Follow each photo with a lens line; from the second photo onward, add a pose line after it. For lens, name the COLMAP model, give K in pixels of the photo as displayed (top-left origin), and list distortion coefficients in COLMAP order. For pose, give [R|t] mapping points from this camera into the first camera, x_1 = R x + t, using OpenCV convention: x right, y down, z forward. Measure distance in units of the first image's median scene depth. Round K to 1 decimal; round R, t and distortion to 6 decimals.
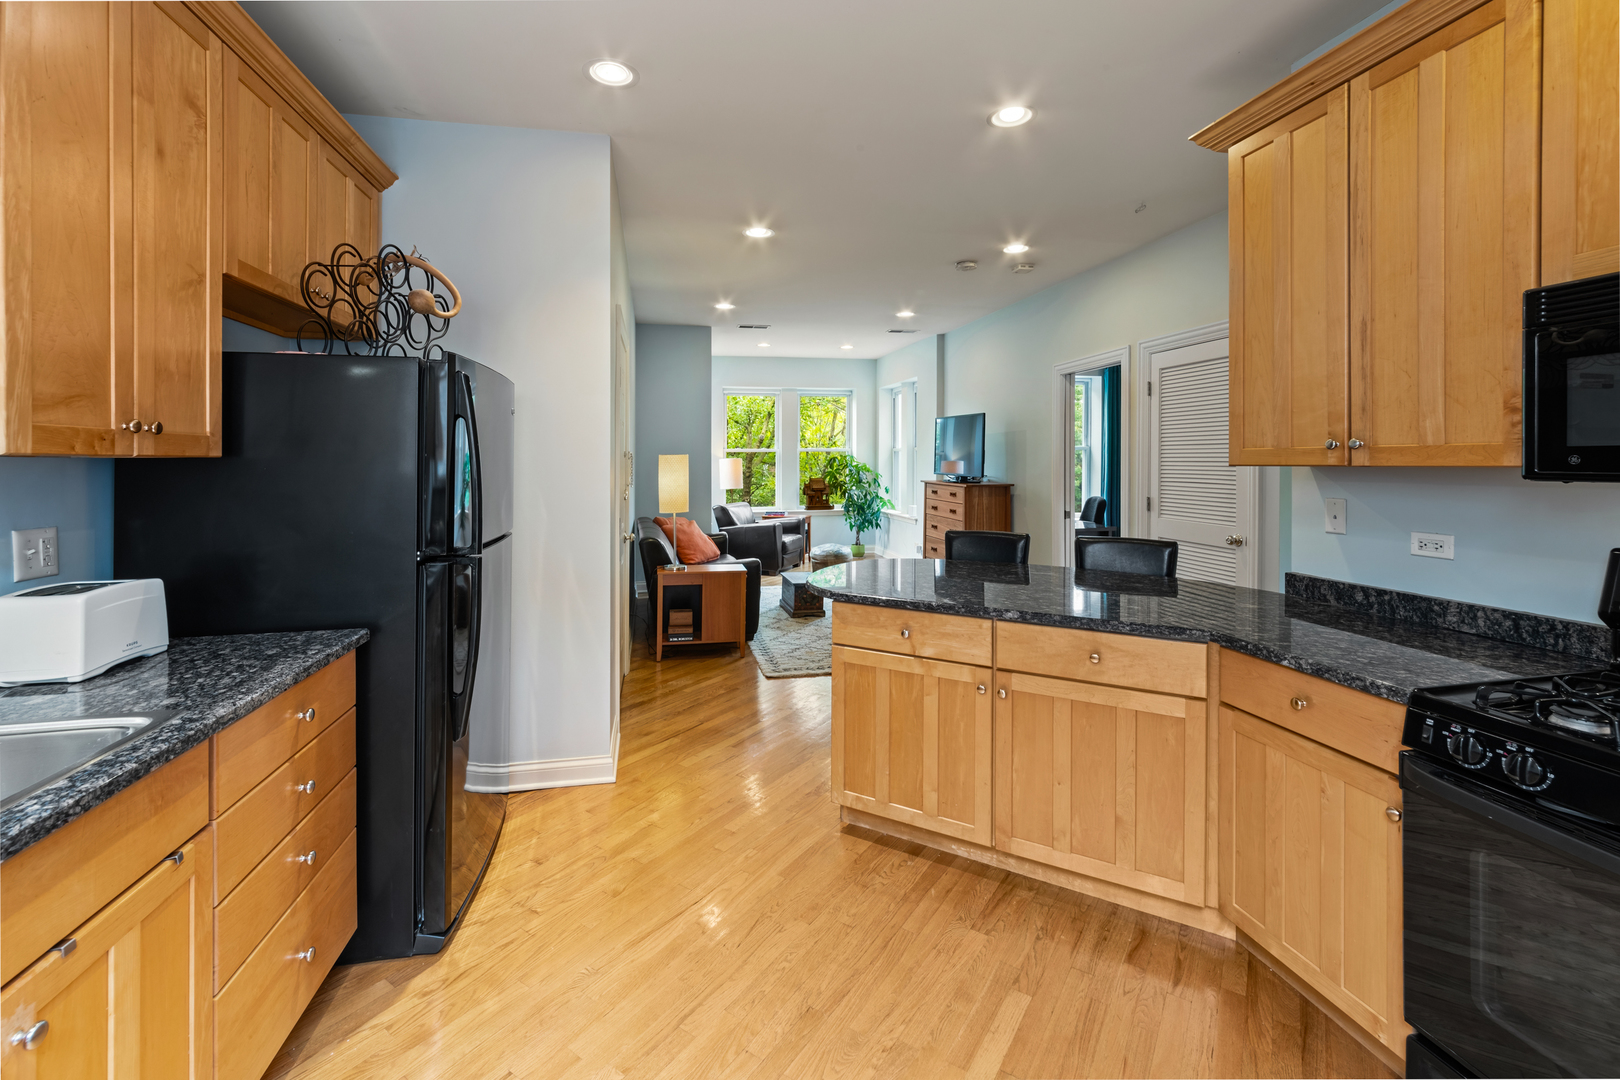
lens RADIAL K [[702.6, 0, 806.1], [0, 702.6, 471.6], [0, 0, 1]] dist [-0.013235, 0.000301]
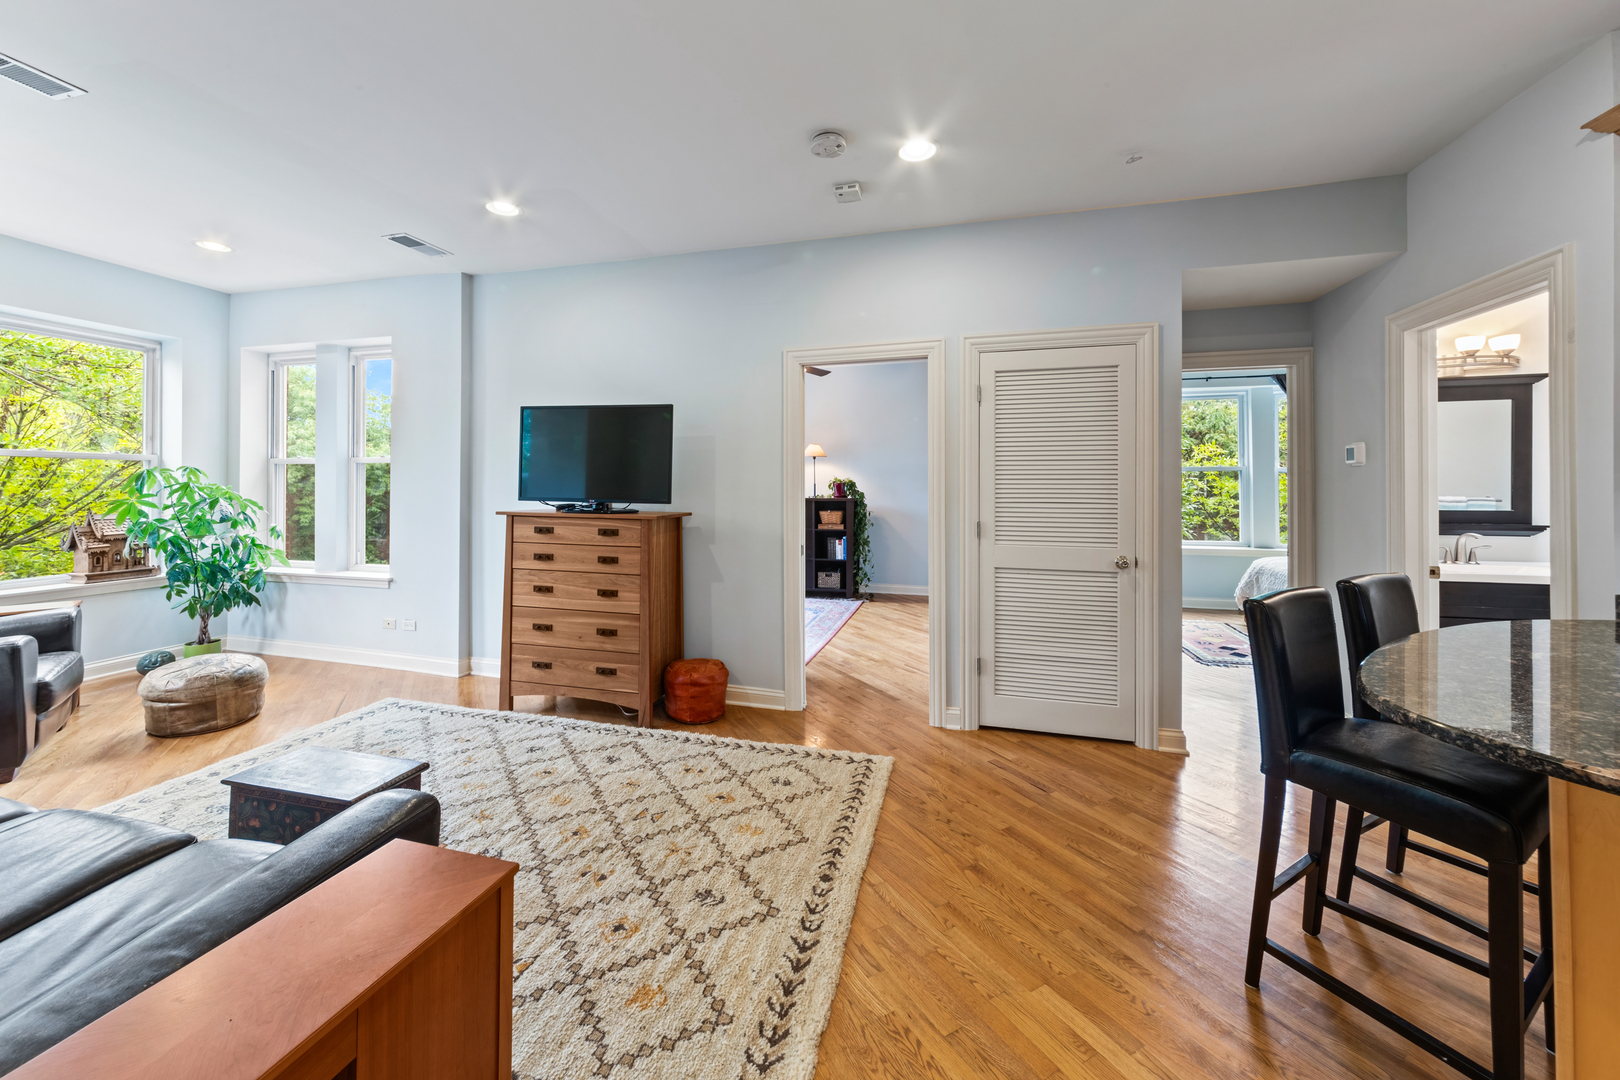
lens RADIAL K [[609.6, 0, 801.8], [0, 609.6, 493.6], [0, 0, 1]] dist [-0.011591, -0.000064]
pose [[0.448743, -0.002001, 0.893659, -0.126435], [0.009952, 0.999947, -0.002758, 0.000888], [-0.893606, 0.010131, 0.448739, 0.418315]]
